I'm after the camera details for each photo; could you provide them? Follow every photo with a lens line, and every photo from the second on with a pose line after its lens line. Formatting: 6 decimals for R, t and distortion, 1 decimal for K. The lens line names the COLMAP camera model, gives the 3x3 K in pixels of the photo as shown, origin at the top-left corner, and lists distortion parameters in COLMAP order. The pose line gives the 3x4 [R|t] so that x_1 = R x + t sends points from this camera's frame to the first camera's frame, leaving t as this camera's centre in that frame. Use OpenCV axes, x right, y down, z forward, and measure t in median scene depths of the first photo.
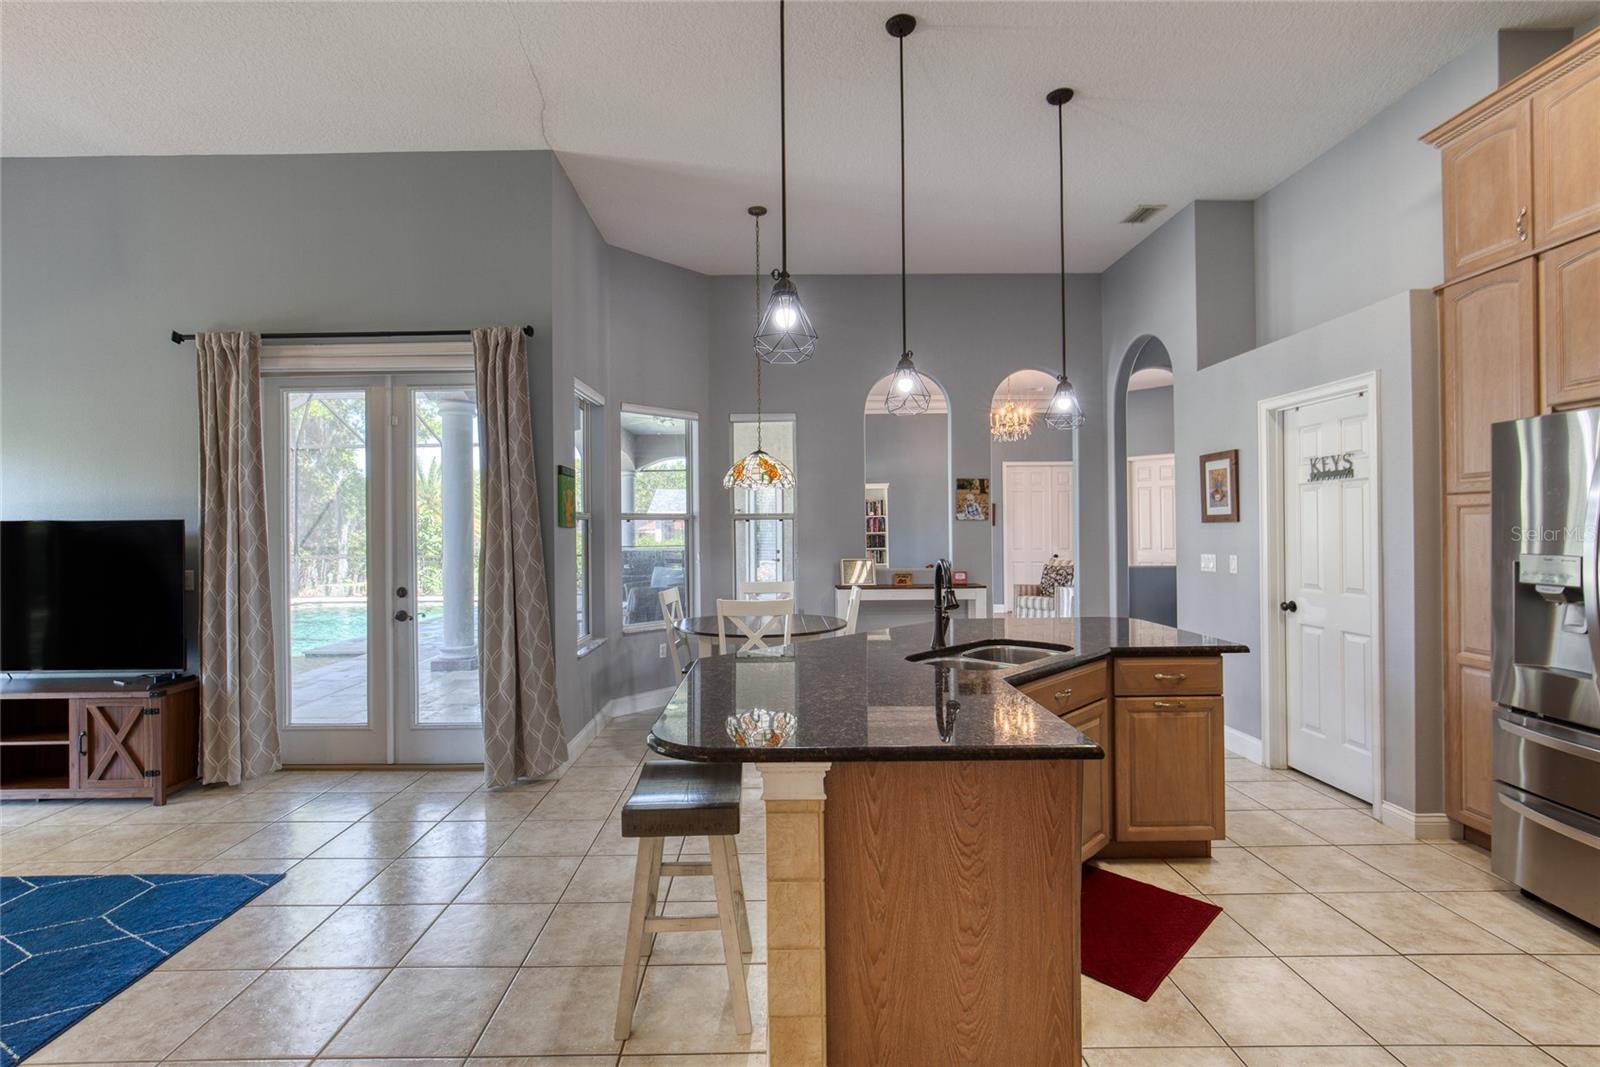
lens RADIAL K [[729.1, 0, 775.1], [0, 729.1, 536.0], [0, 0, 1]] dist [-0.016213, 0.006922]
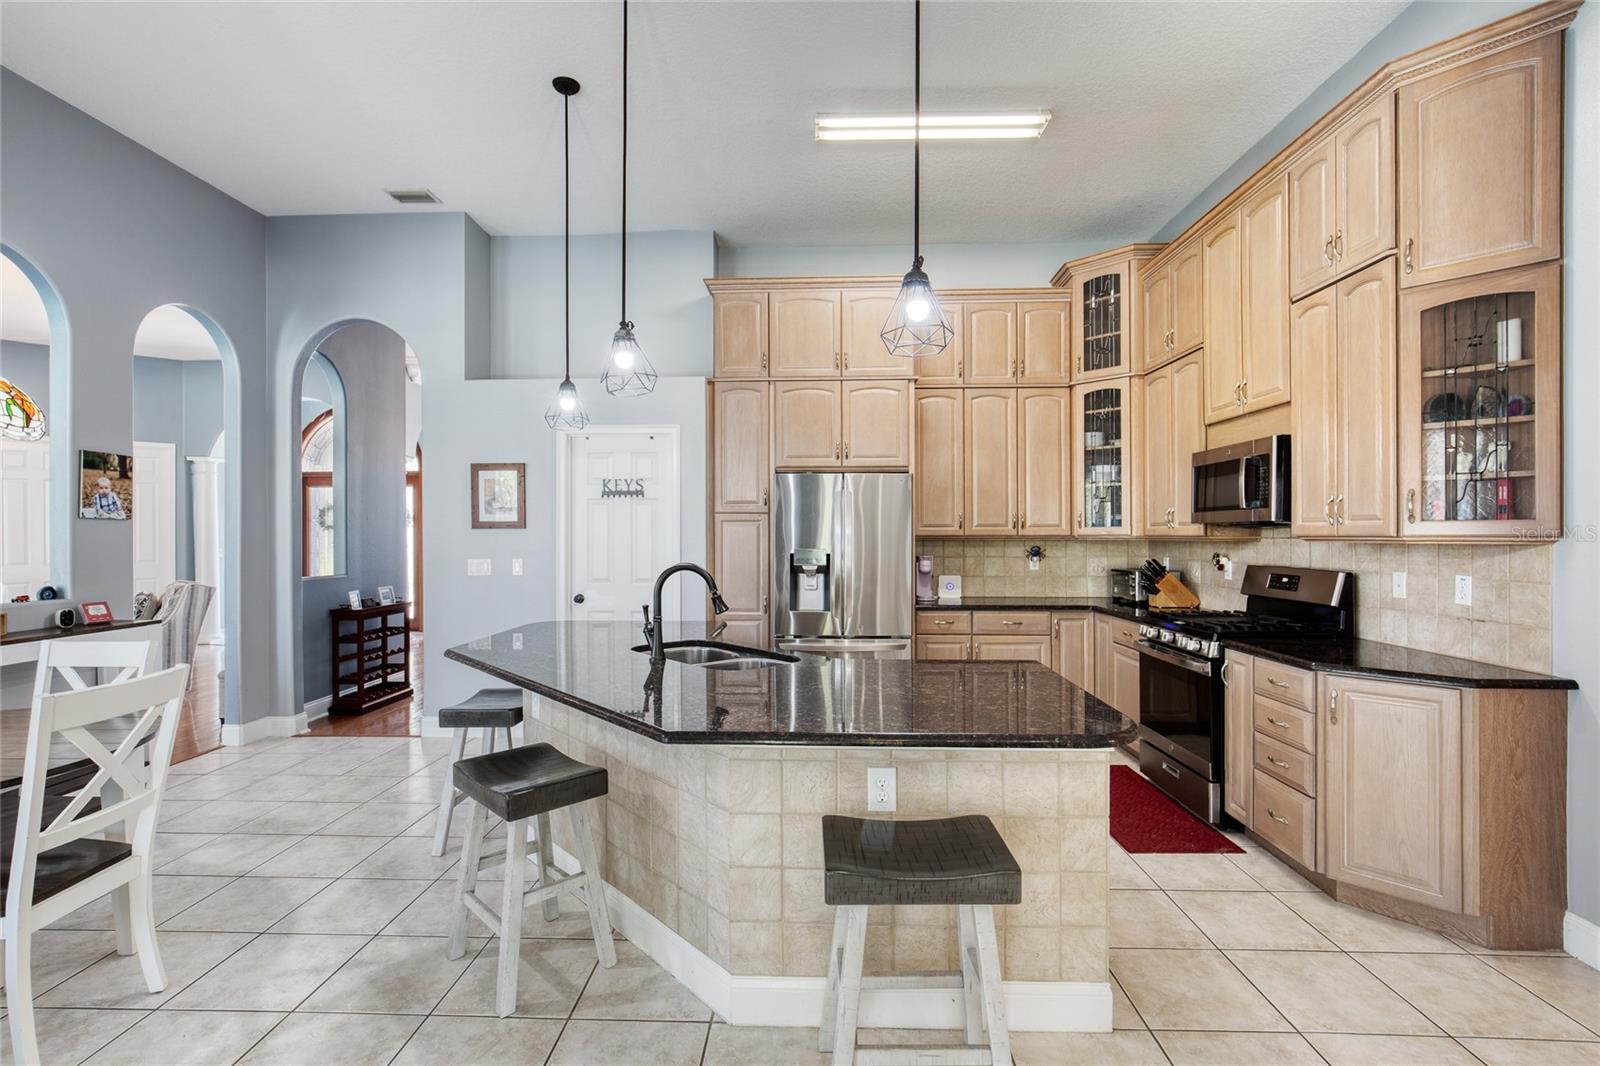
lens RADIAL K [[729.1, 0, 795.2], [0, 729.1, 538.1], [0, 0, 1]] dist [-0.016213, 0.006922]
pose [[0.036980, 0.001729, 0.999314, -0.549752], [0.008239, 0.999964, -0.002035, 0.001601], [-0.999282, 0.008308, 0.036965, 0.645444]]
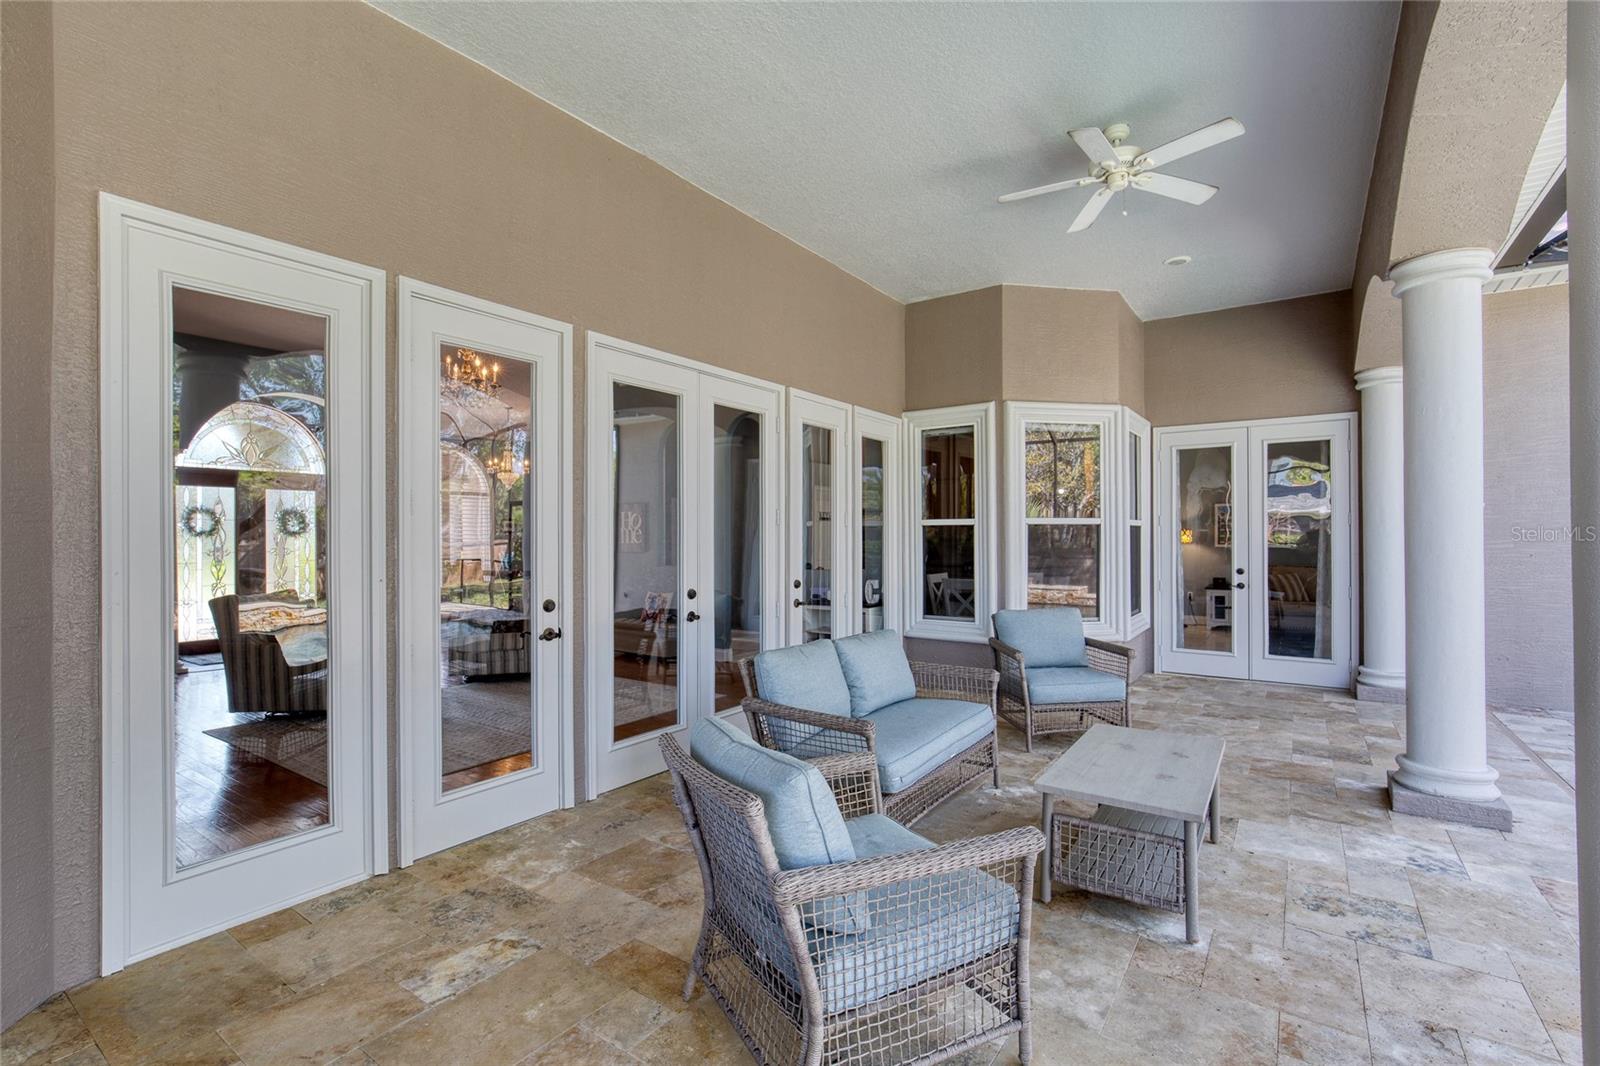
lens RADIAL K [[729.1, 0, 782.6], [0, 729.1, 534.5], [0, 0, 1]] dist [-0.016213, 0.006922]
pose [[-0.810799, 0.015645, 0.585116, -0.687436], [0.015307, 0.999868, -0.005523, -0.014201], [-0.585125, 0.004478, -0.810931, 3.357174]]
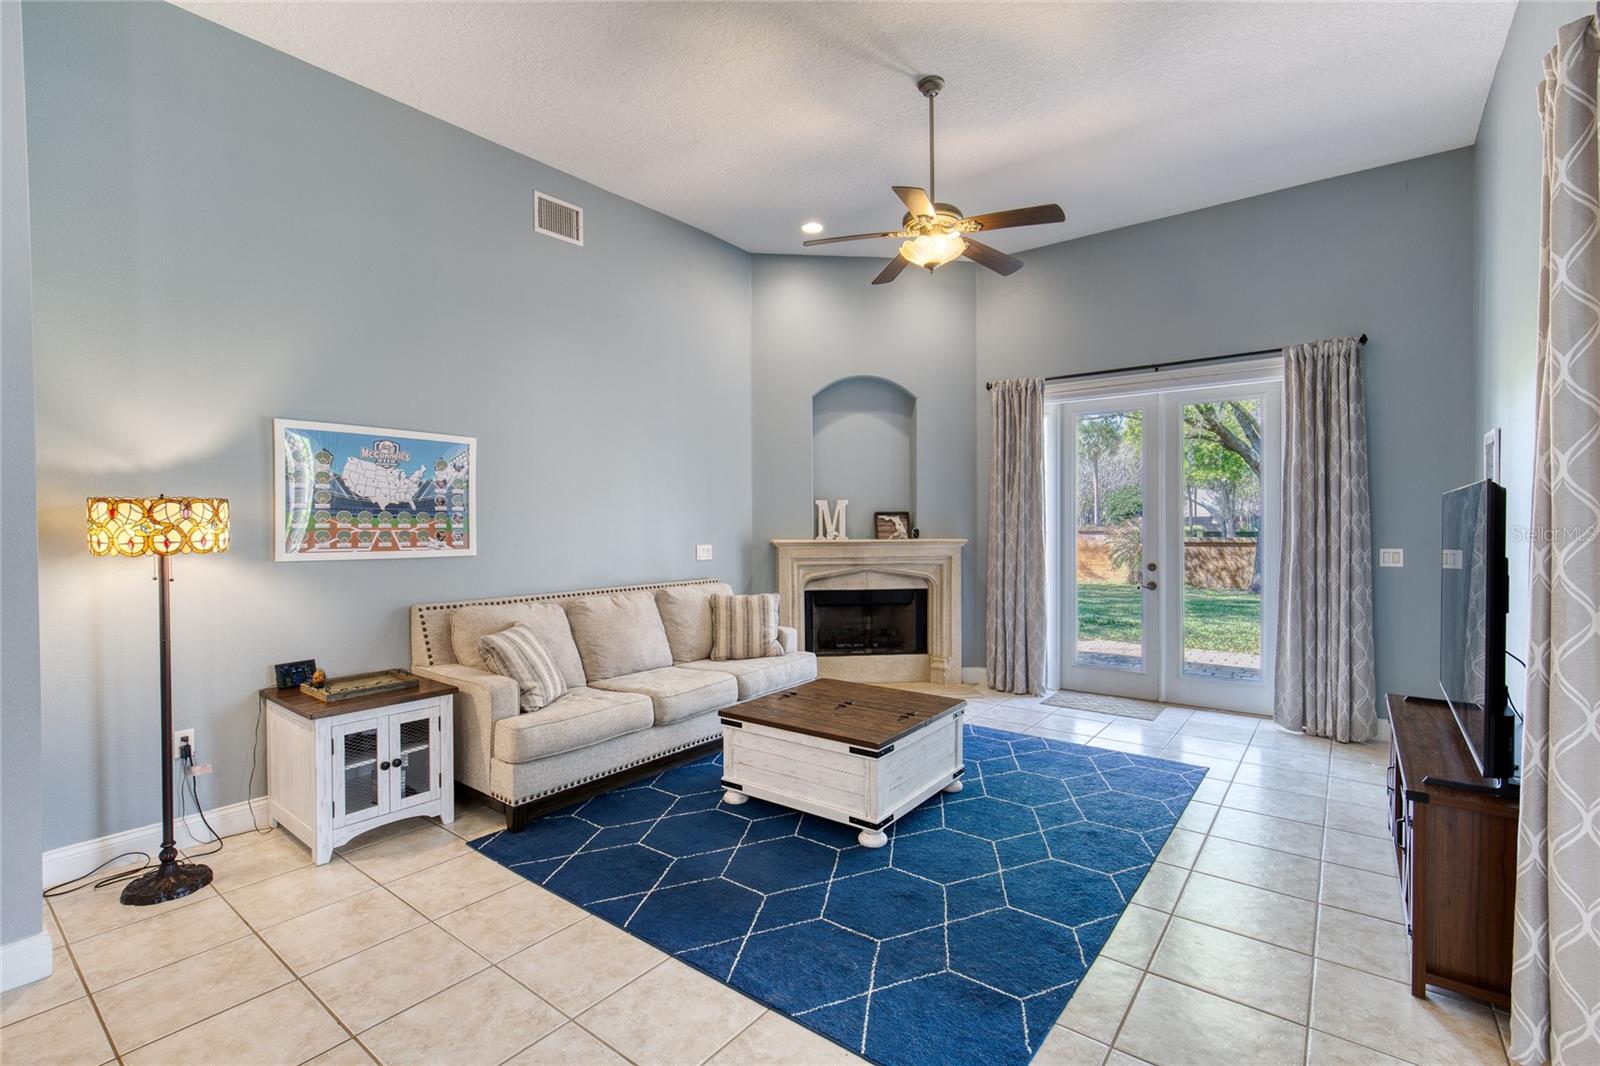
lens RADIAL K [[729.1, 0, 788.8], [0, 729.1, 529.4], [0, 0, 1]] dist [-0.016213, 0.006922]
pose [[-0.616387, 0.020815, -0.787168, -0.117562], [0.007647, 0.999762, 0.020449, -0.003611], [0.787406, 0.006585, -0.616399, 0.978087]]
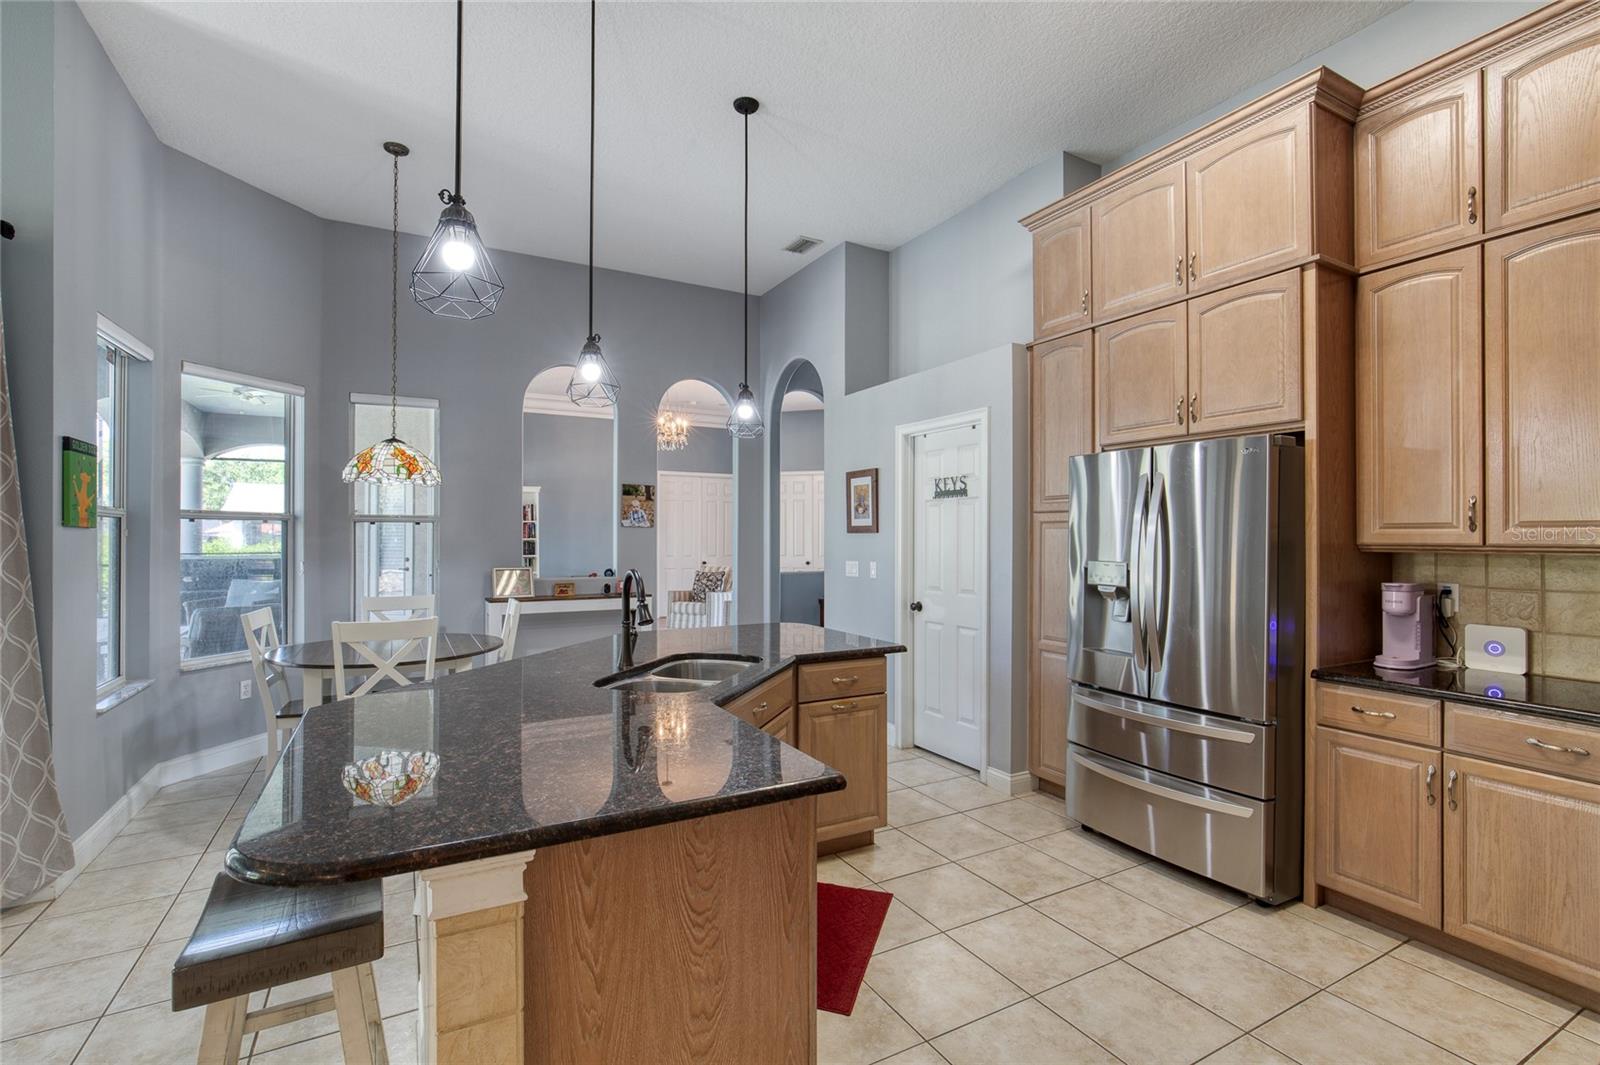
lens RADIAL K [[729.1, 0, 795.5], [0, 729.1, 536.1], [0, 0, 1]] dist [-0.016213, 0.006922]
pose [[0.878750, 0.011303, 0.477148, -0.016913], [-0.006756, 0.999914, -0.011244, -0.000330], [-0.477234, 0.006657, 0.878751, 0.081609]]
